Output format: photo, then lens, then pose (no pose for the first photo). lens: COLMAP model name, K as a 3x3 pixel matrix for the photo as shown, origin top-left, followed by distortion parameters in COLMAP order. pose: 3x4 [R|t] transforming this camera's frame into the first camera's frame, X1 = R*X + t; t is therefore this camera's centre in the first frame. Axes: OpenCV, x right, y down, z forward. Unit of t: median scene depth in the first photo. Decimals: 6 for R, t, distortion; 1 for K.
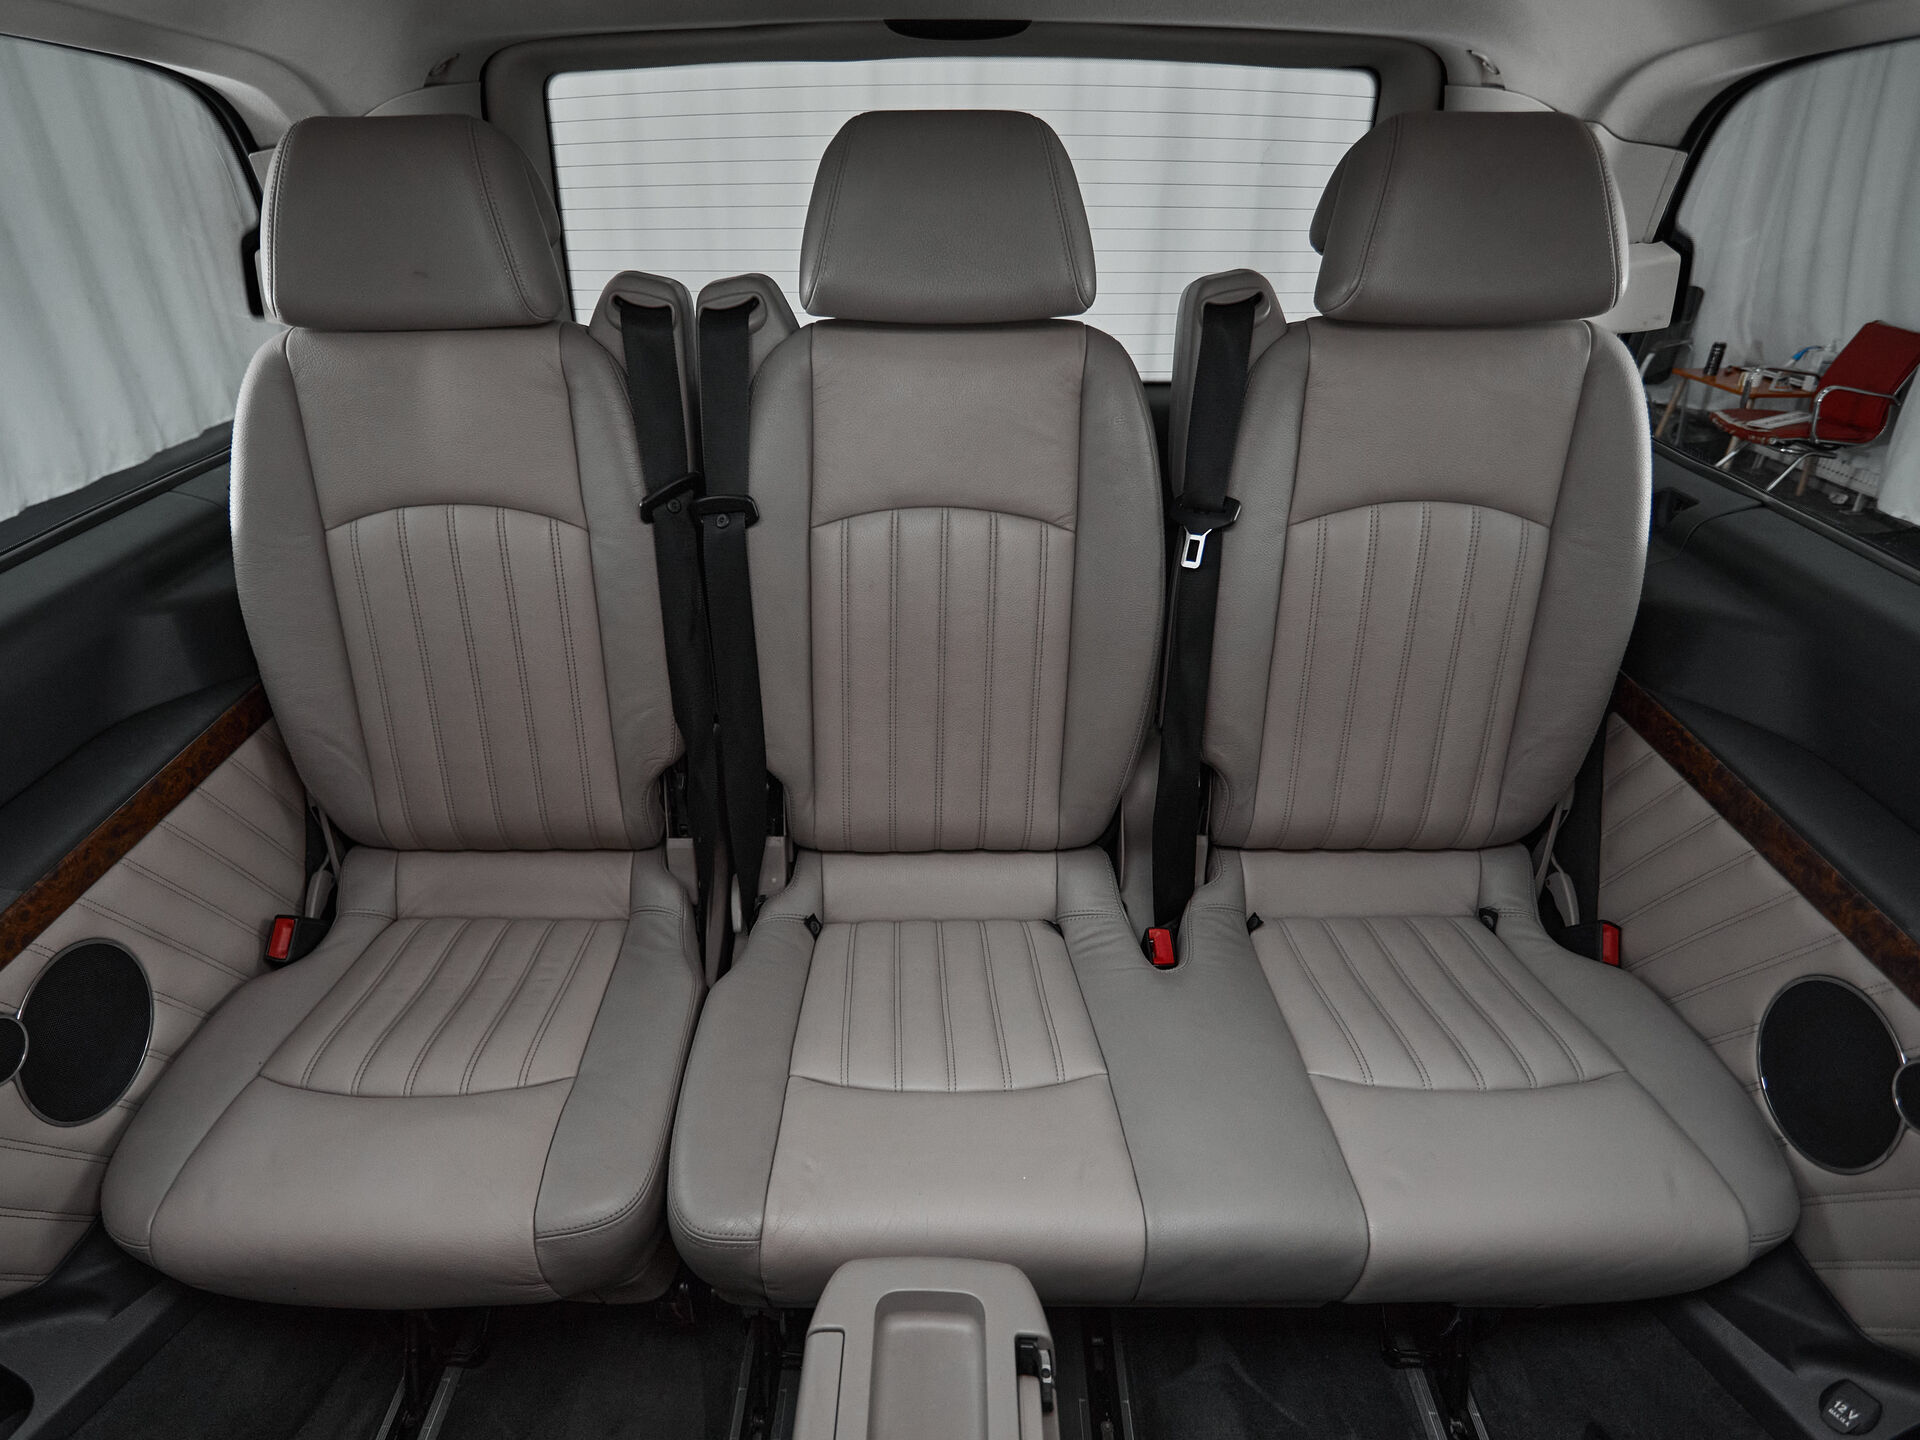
lens RADIAL K [[1058.4, 0, 950.0], [0, 1058.4, 719.8], [0, 0, 1]] dist [-0.002188, -0.001549]
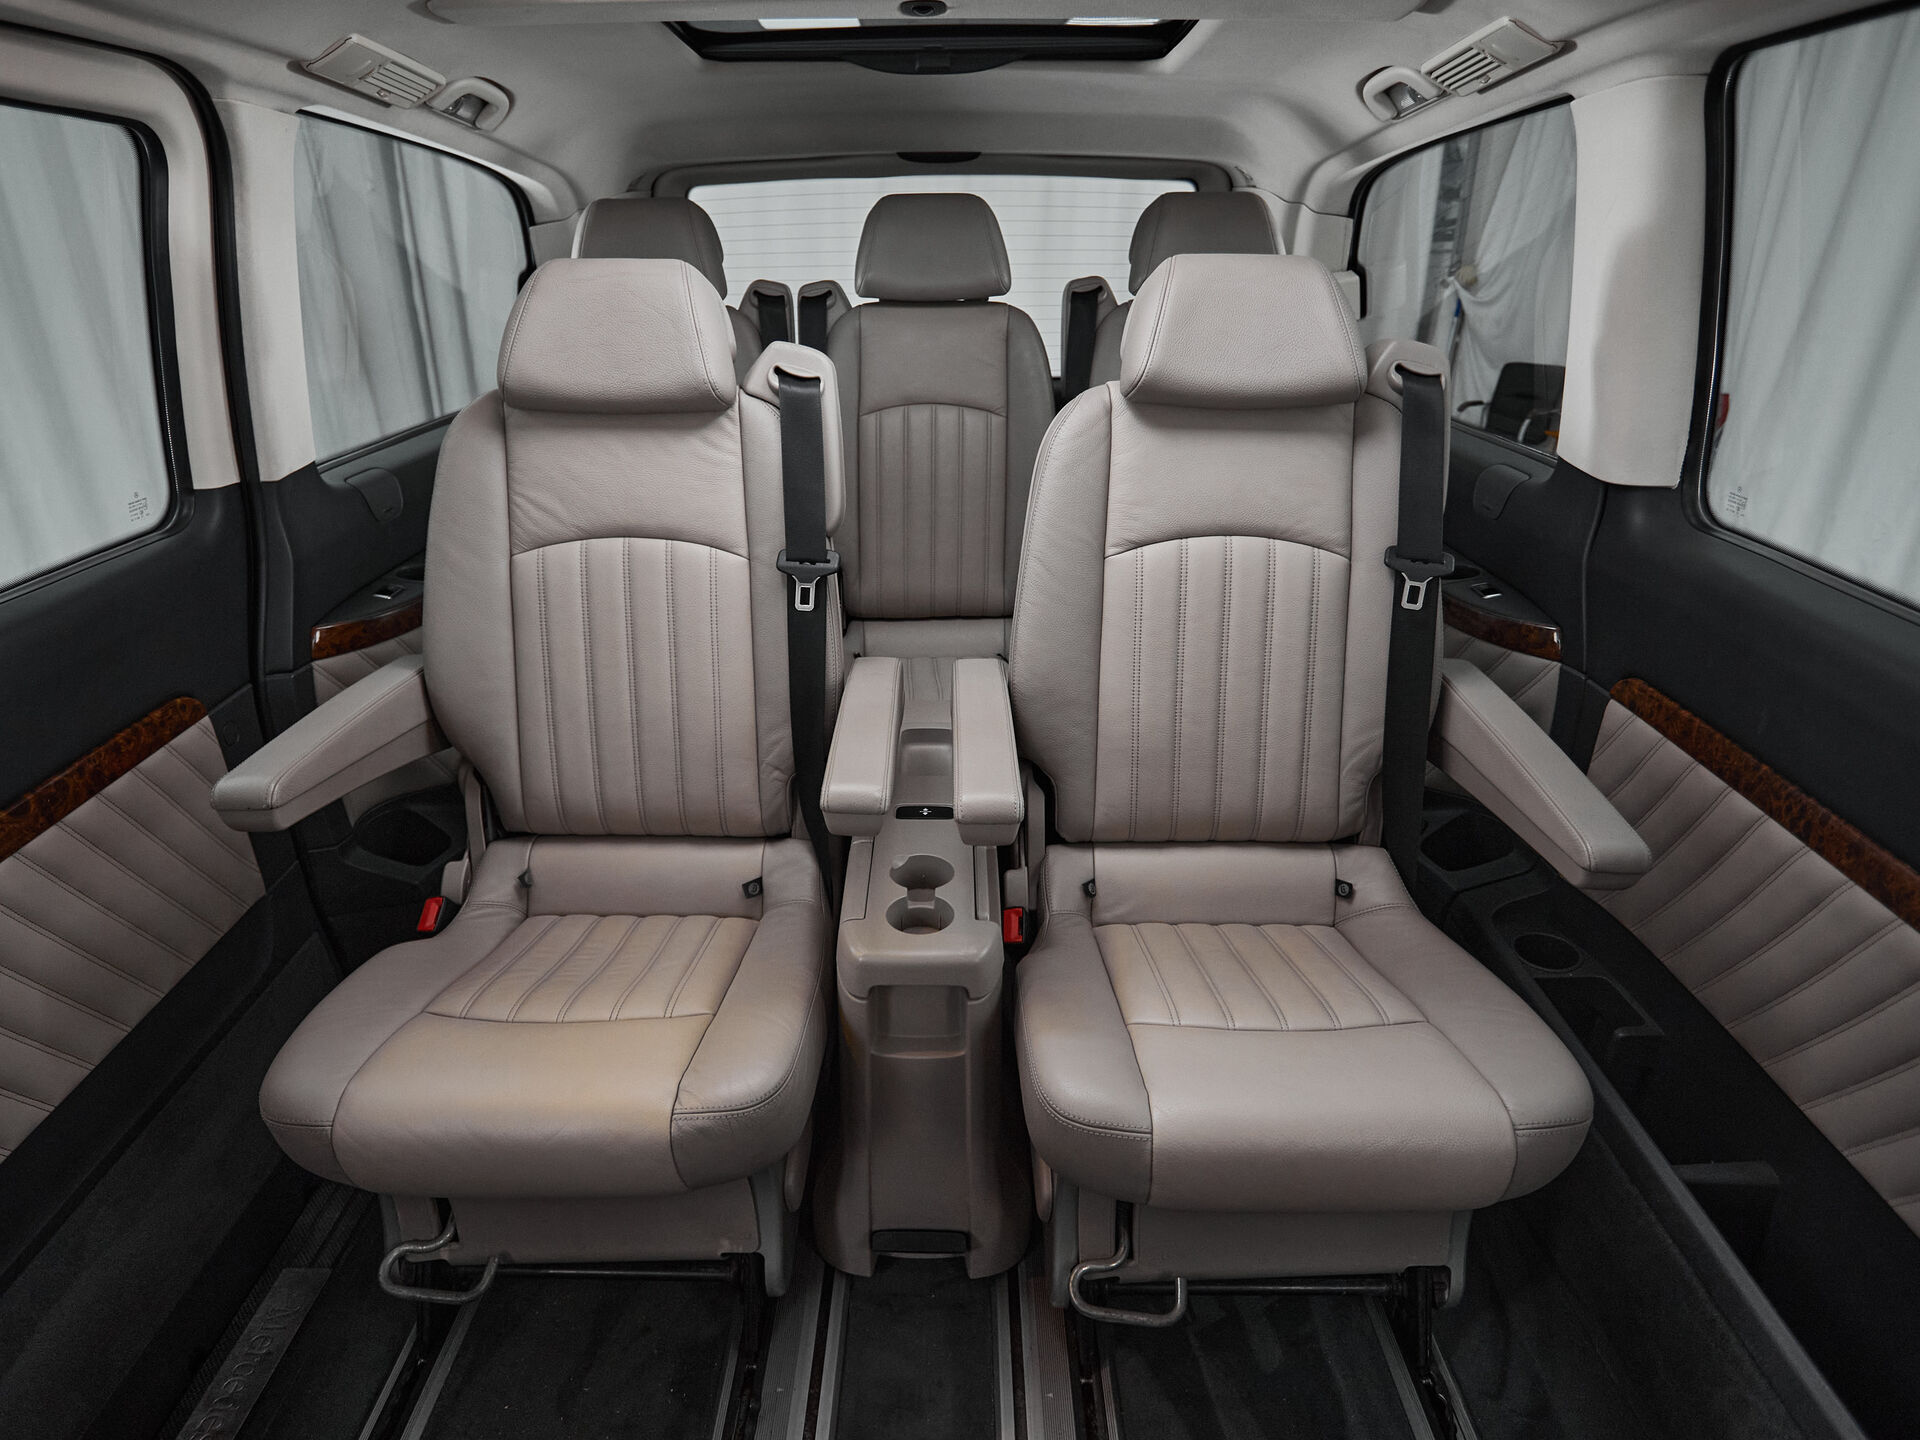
lens RADIAL K [[1058.4, 0, 966.2], [0, 1058.4, 720.8], [0, 0, 1]] dist [-0.002188, -0.001549]
pose [[0.999750, -0.015931, 0.015673, 0.013465], [0.017445, 0.994663, -0.101694, 0.518925], [-0.013969, 0.101942, 0.994692, -0.737836]]
